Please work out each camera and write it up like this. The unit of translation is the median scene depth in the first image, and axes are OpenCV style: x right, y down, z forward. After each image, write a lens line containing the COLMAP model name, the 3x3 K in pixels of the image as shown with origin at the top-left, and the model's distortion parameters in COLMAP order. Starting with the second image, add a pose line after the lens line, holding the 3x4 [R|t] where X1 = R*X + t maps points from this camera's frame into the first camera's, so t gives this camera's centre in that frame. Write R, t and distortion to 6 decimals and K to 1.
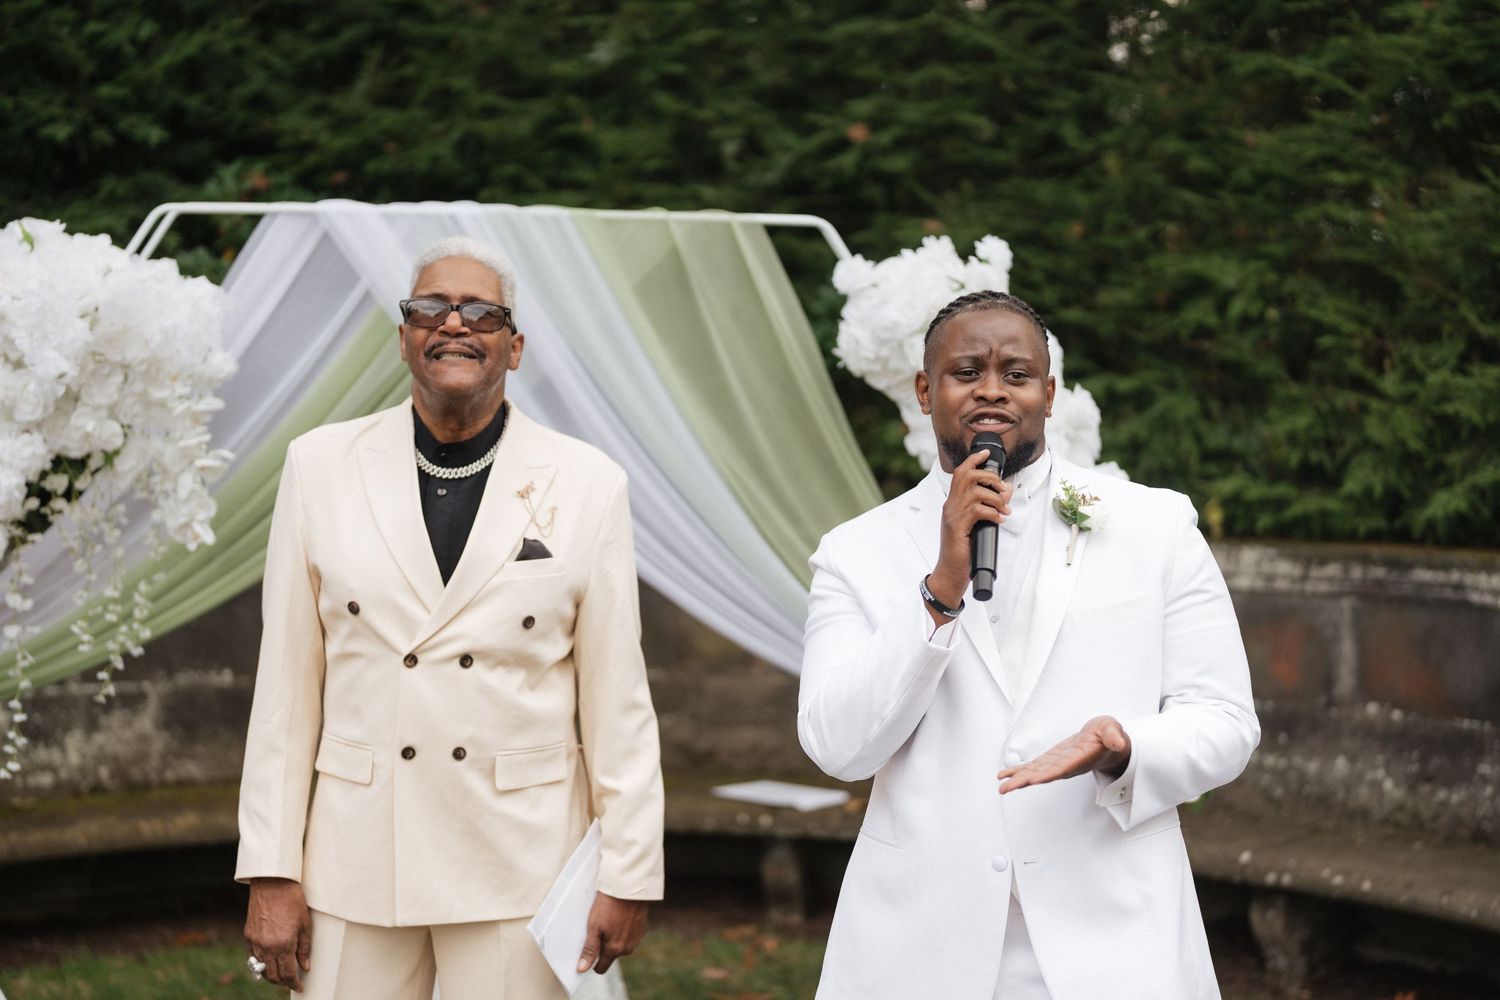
lens RADIAL K [[2234.7, 0, 761.8], [0, 2234.7, 457.6], [0, 0, 1]] dist [-0.002069, 0.000000]
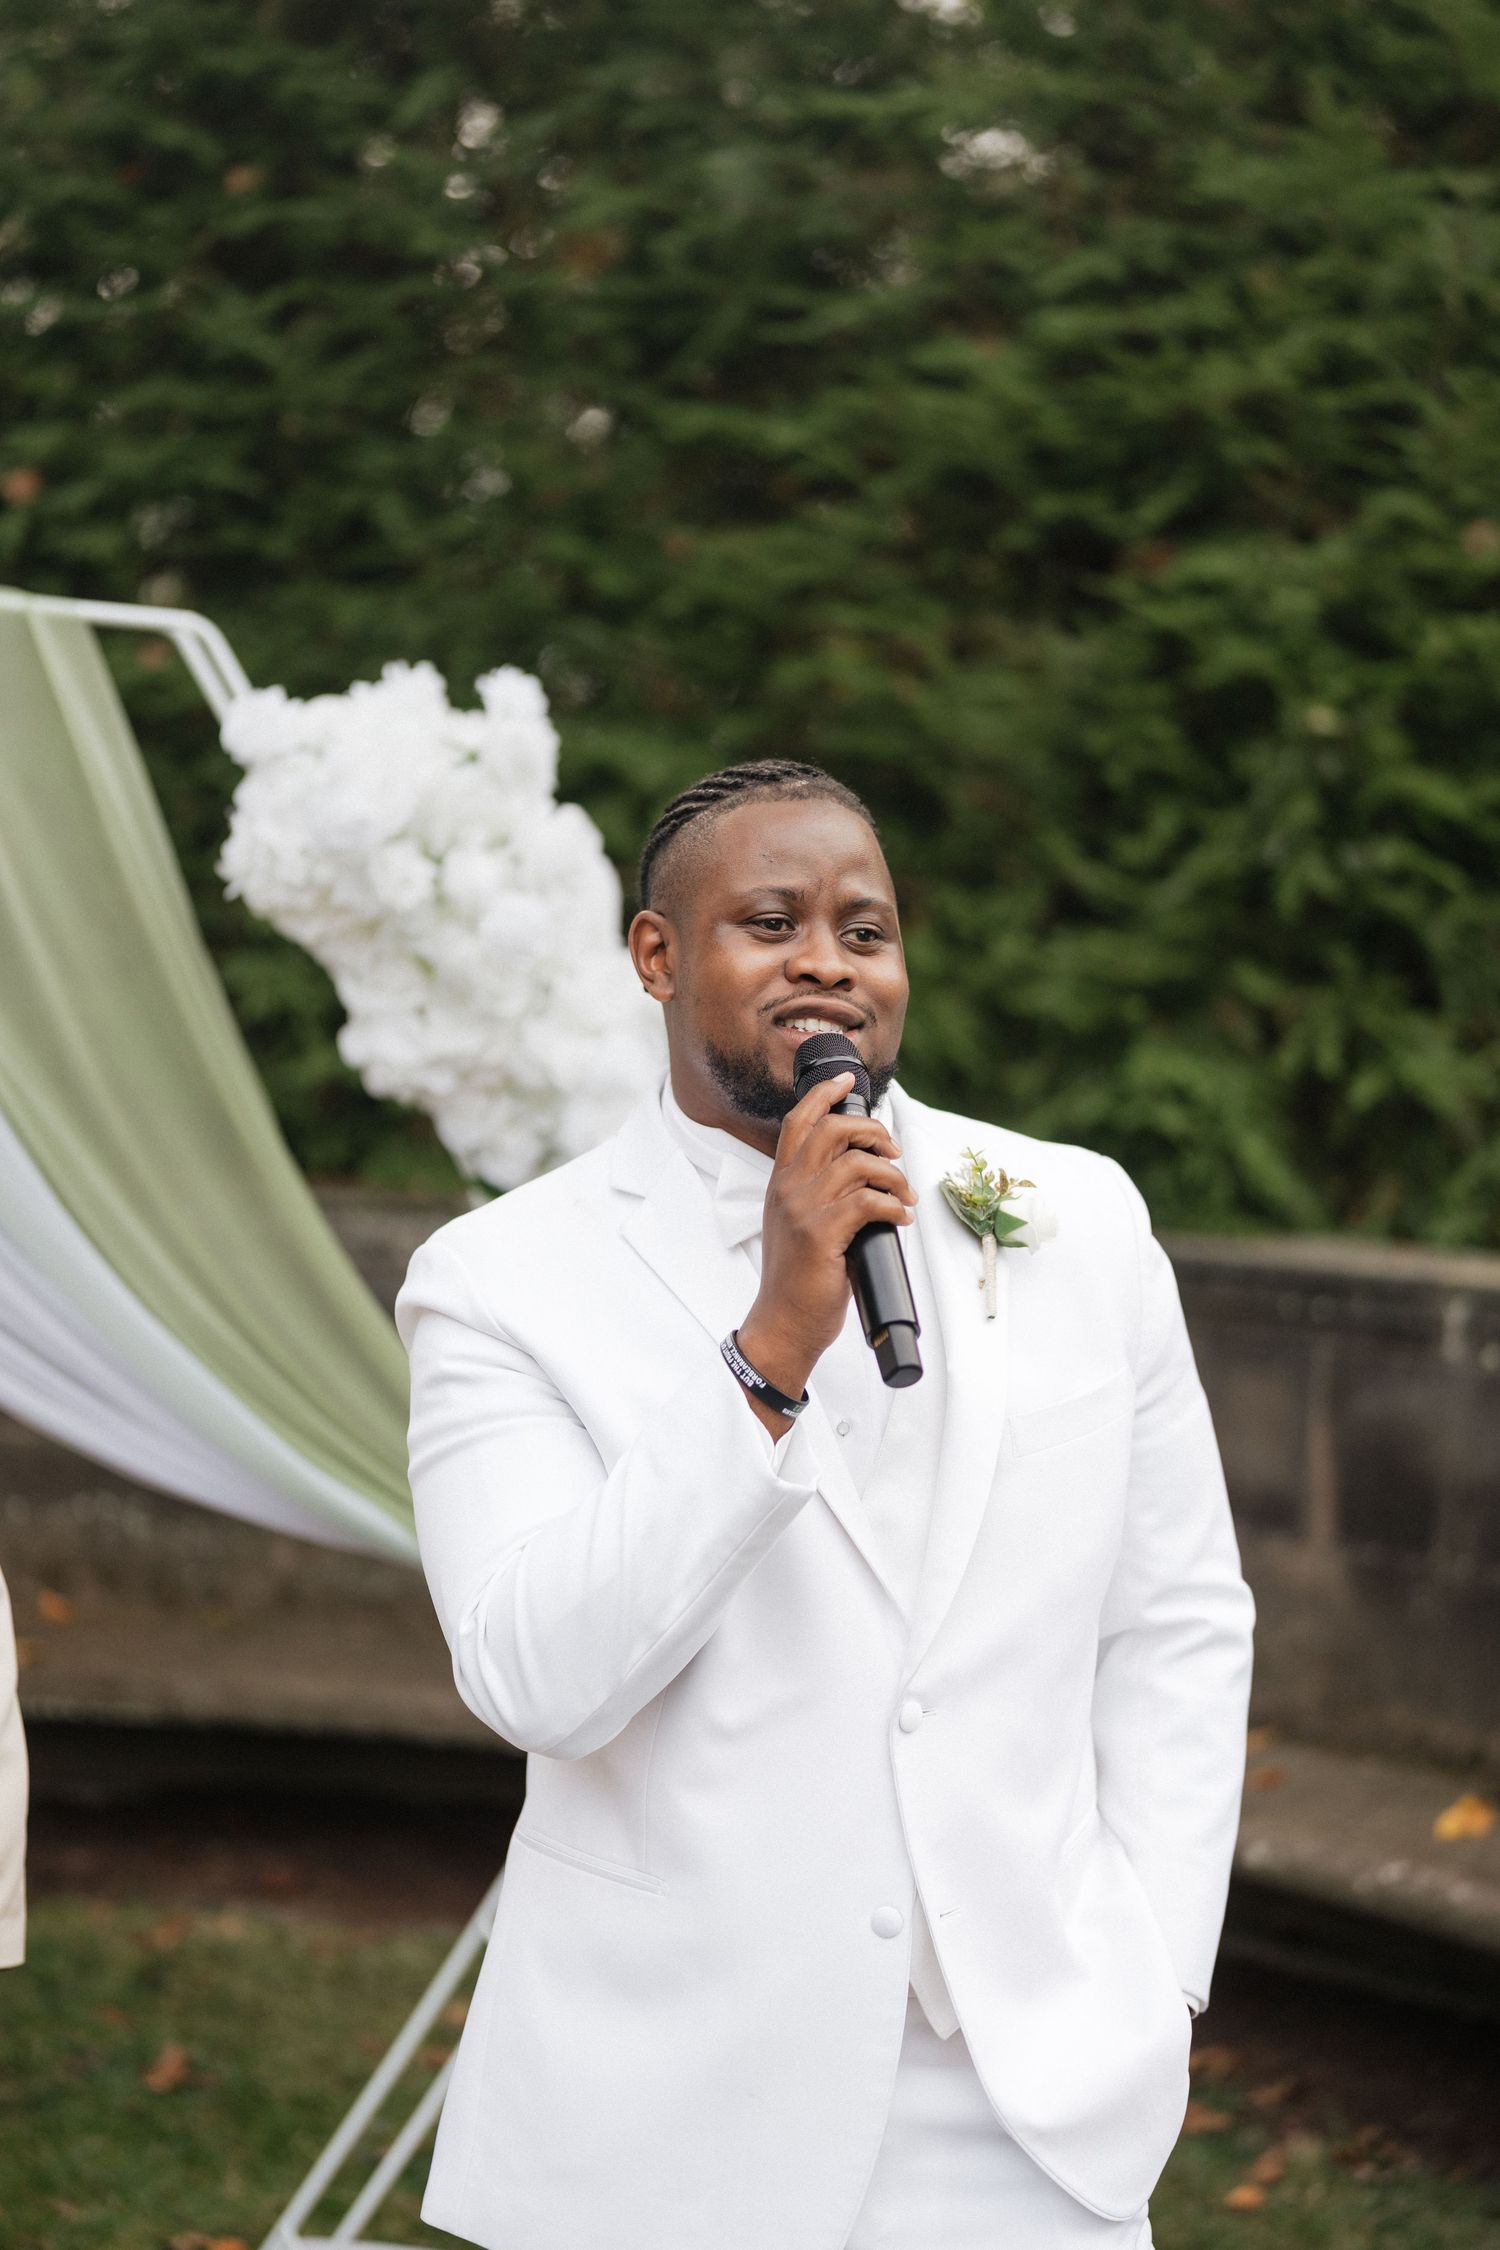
lens RADIAL K [[3352.0, 0, 710.2], [0, 3352.0, 1100.3], [0, 0, 1]] dist [-0.002069, 0.000000]
pose [[0.944964, 0.020189, 0.326551, -0.079679], [-0.026160, 0.999561, 0.013903, -0.004256], [-0.326127, -0.021680, 0.945077, 0.142021]]
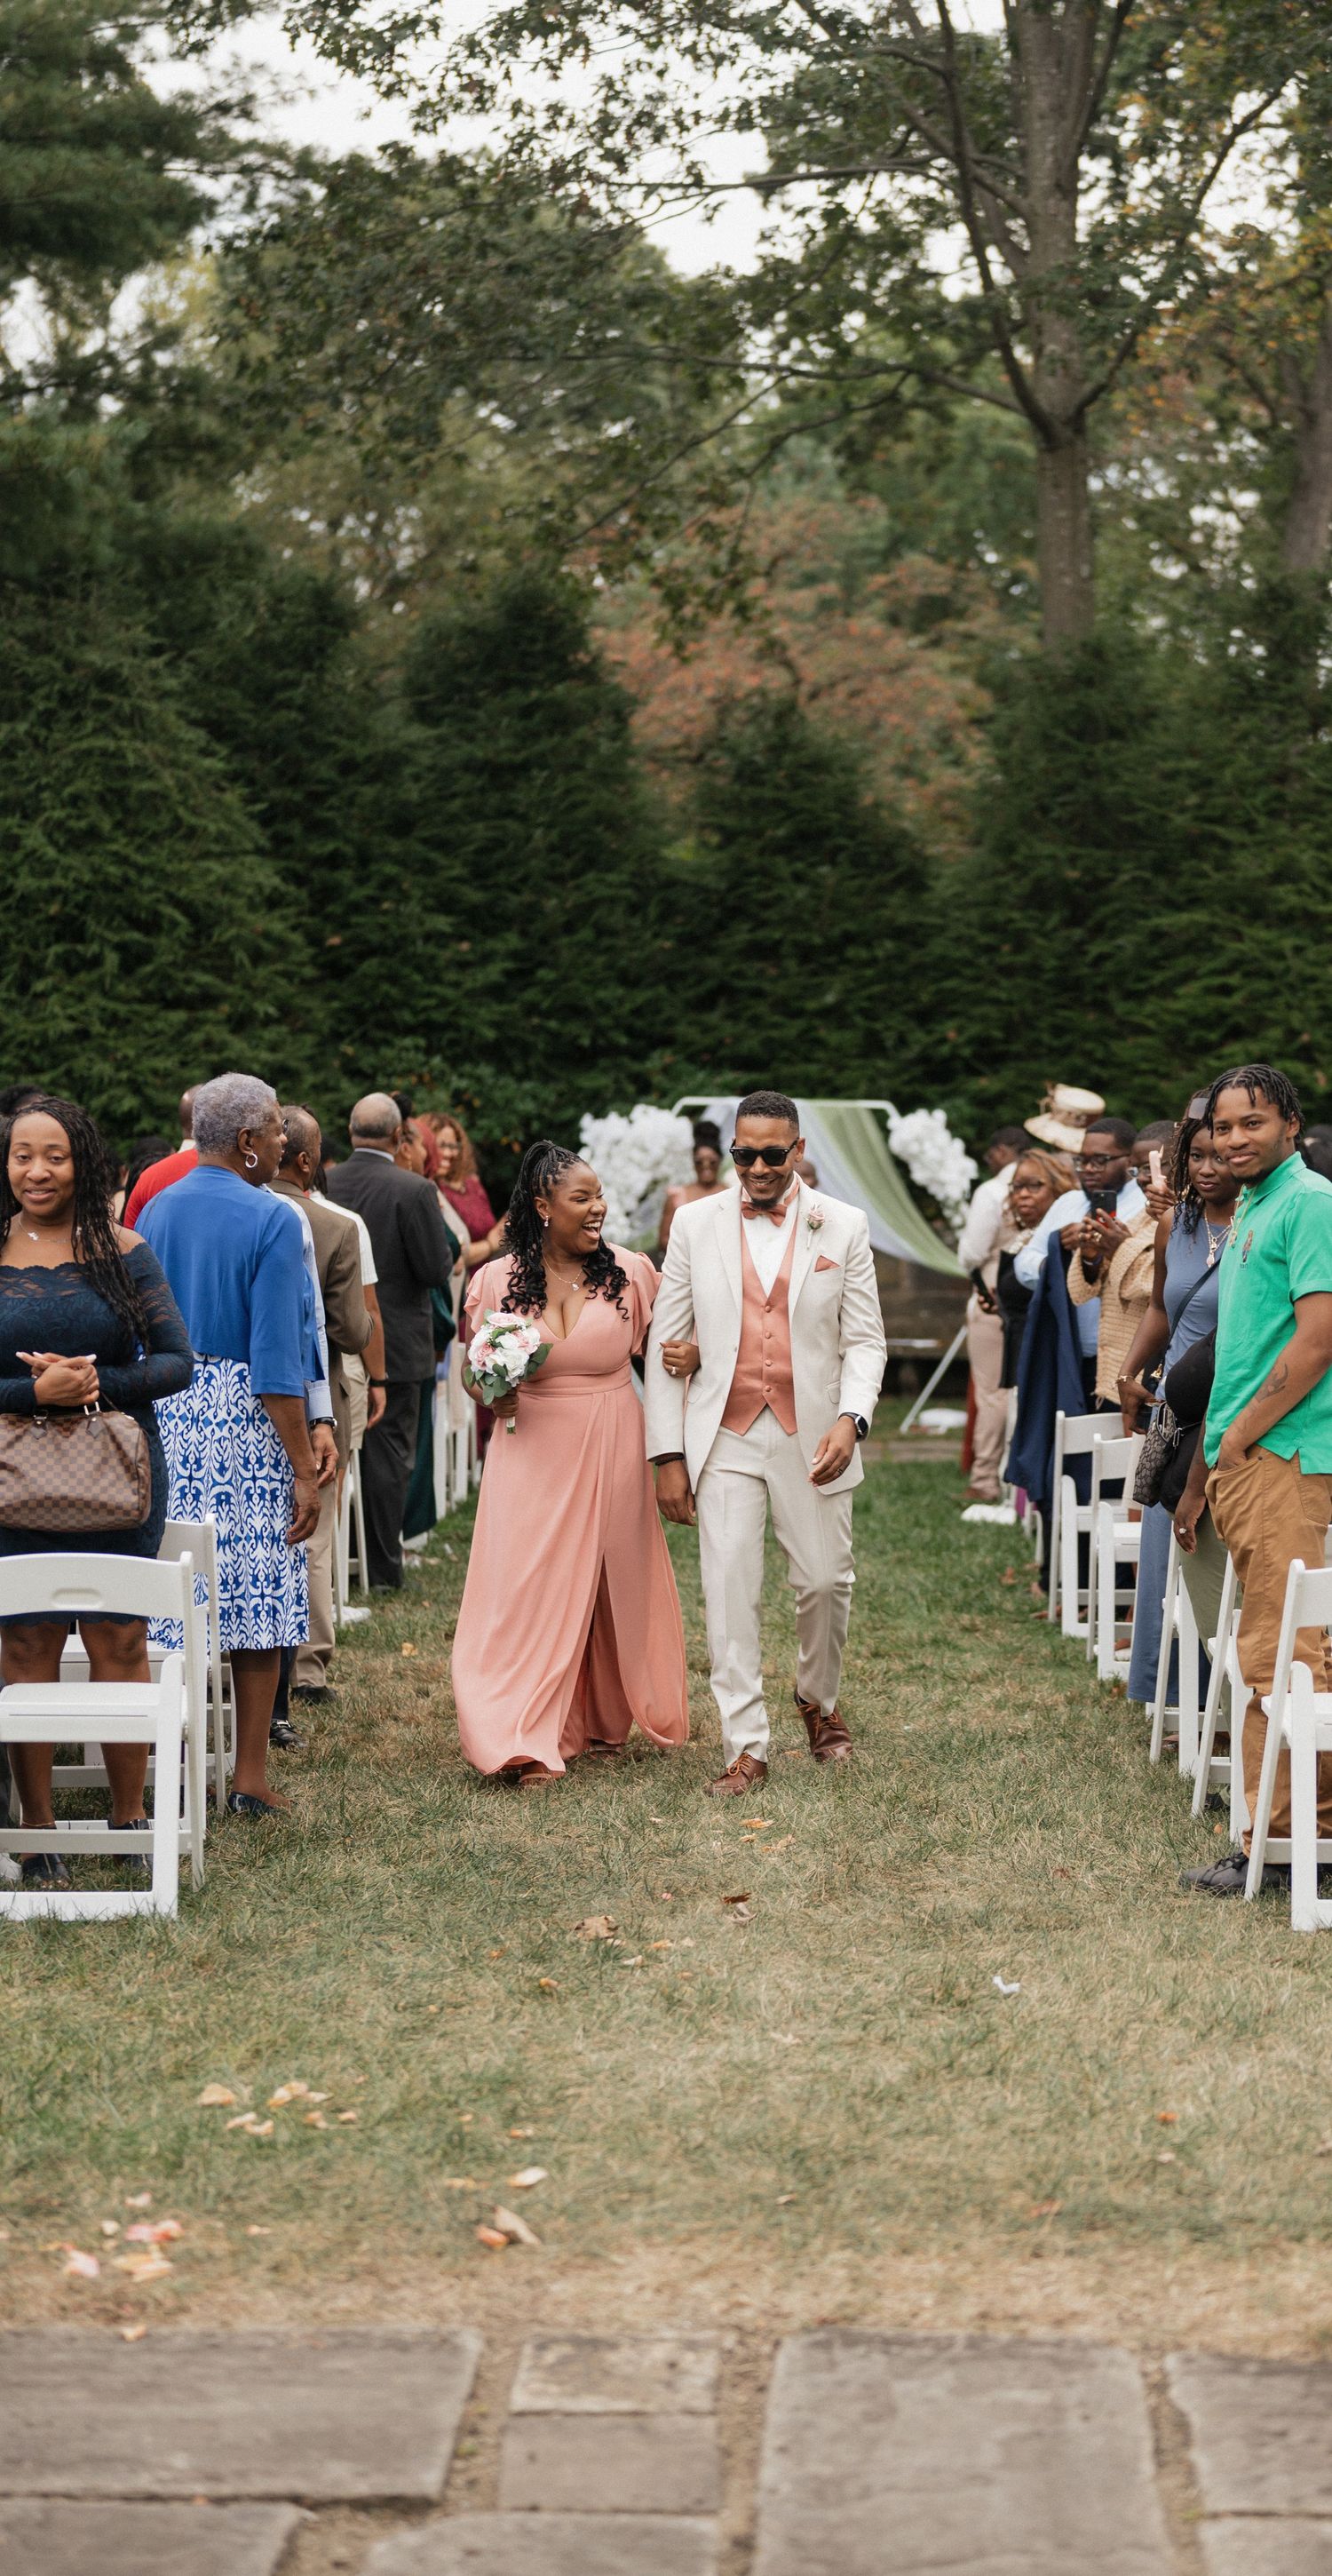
lens RADIAL K [[3906.4, 0, 689.6], [0, 3906.4, 1286.6], [0, 0, 1]] dist [0.057669, 0.000000]
pose [[0.991787, 0.005239, -0.127793, 0.316054], [-0.004787, 0.999981, 0.003838, 0.091100], [0.127811, -0.003195, 0.991793, -3.126661]]
